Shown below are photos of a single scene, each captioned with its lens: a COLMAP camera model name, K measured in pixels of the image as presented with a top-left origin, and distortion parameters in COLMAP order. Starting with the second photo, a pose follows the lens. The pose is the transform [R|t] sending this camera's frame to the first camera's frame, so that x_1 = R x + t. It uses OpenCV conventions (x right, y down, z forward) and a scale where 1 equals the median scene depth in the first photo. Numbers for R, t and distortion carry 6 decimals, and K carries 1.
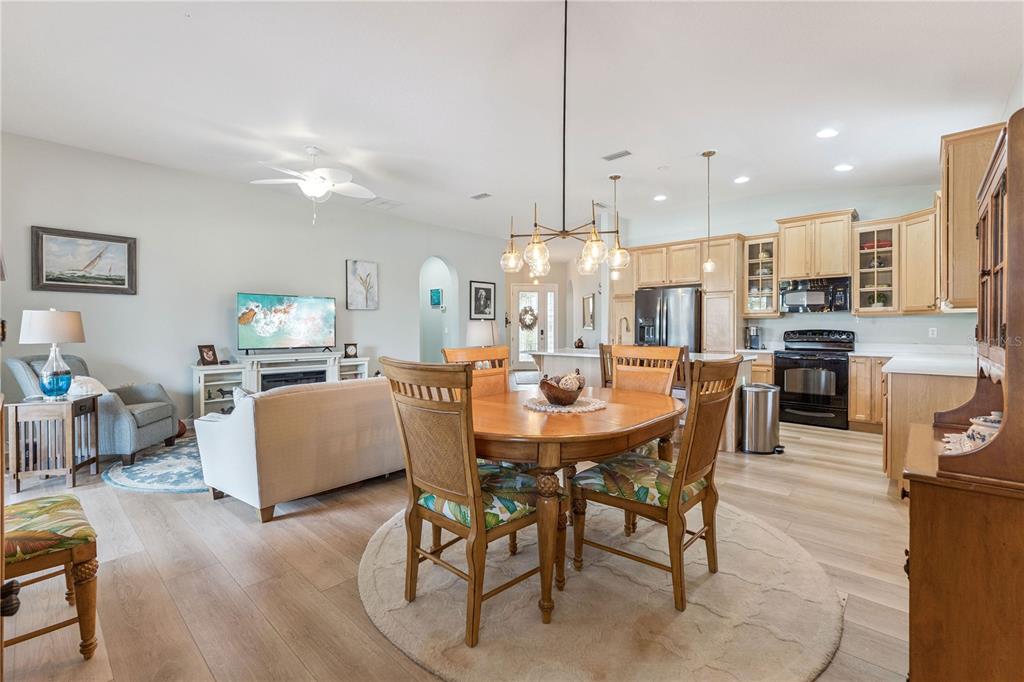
lens RADIAL K [[444.3, 0, 515.9], [0, 444.3, 333.1], [0, 0, 1]] dist [0.004709, 0.000702]
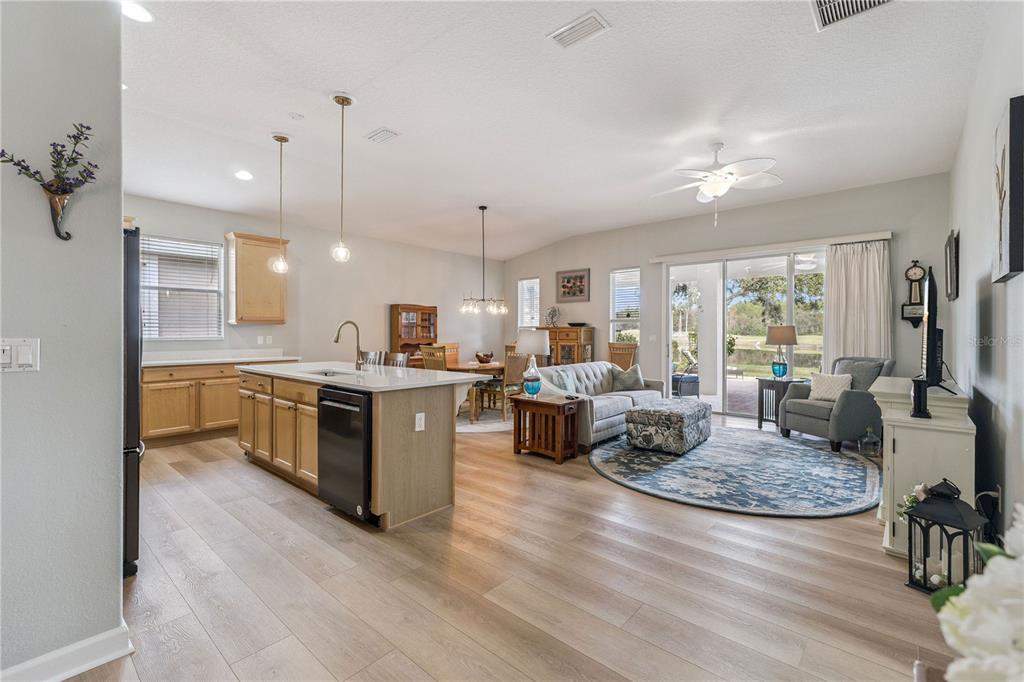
lens RADIAL K [[444.3, 0, 515.9], [0, 444.3, 333.1], [0, 0, 1]] dist [0.004709, 0.000702]
pose [[-0.999735, 0.000893, -0.022994, -0.010879], [0.000670, 0.999953, 0.009704, -0.024577], [0.023001, 0.009686, -0.999689, 1.722495]]
